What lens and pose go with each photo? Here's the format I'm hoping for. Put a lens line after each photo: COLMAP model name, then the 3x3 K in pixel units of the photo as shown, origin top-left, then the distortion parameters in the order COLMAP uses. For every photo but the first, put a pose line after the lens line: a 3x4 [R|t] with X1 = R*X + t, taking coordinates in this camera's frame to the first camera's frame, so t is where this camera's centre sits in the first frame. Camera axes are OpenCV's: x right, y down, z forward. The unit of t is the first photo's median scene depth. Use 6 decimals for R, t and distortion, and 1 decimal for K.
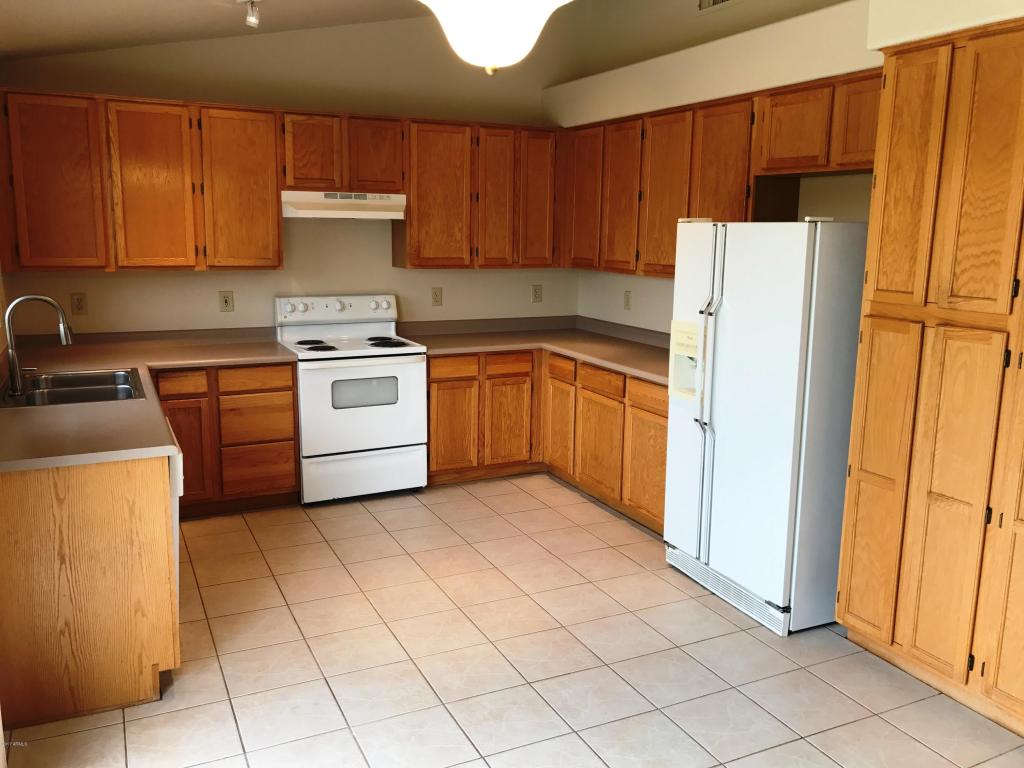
lens RADIAL K [[844.6, 0, 504.5], [0, 844.6, 378.6], [0, 0, 1]] dist [0.034102, -0.032207]
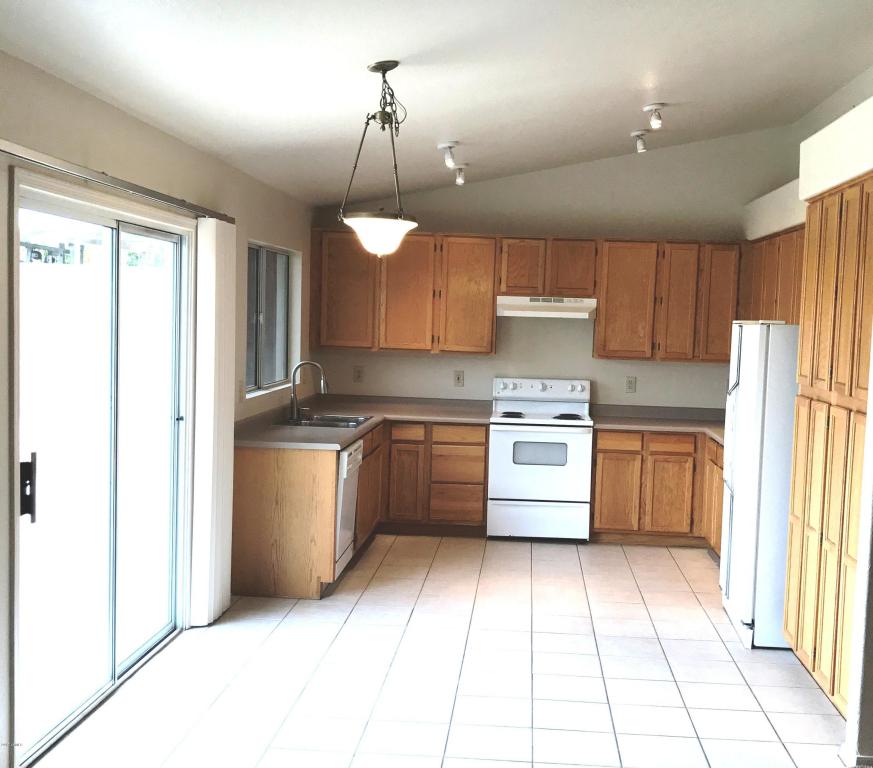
lens RADIAL K [[1067.1, 0, 483.2], [0, 1067.1, 402.2], [0, 0, 1]] dist [0.179943, 0.000000]
pose [[0.882658, 0.054407, -0.466856, 0.502217], [-0.105332, 0.990911, -0.083665, 0.083169], [0.458061, 0.123023, 0.880367, -0.450146]]
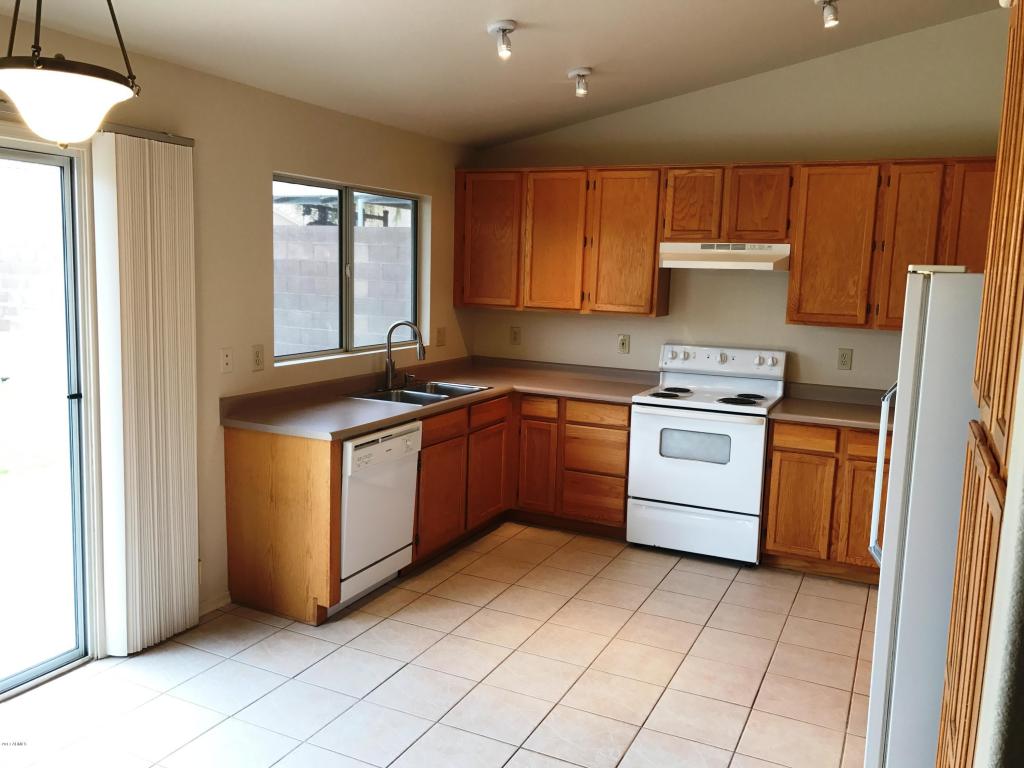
lens RADIAL K [[844.6, 0, 506.2], [0, 844.6, 376.2], [0, 0, 1]] dist [0.034102, -0.032207]
pose [[0.623186, 0.107670, -0.774626, 0.448281], [-0.161251, 0.986885, 0.007446, -0.035385], [0.765269, 0.120269, 0.632375, 0.212668]]
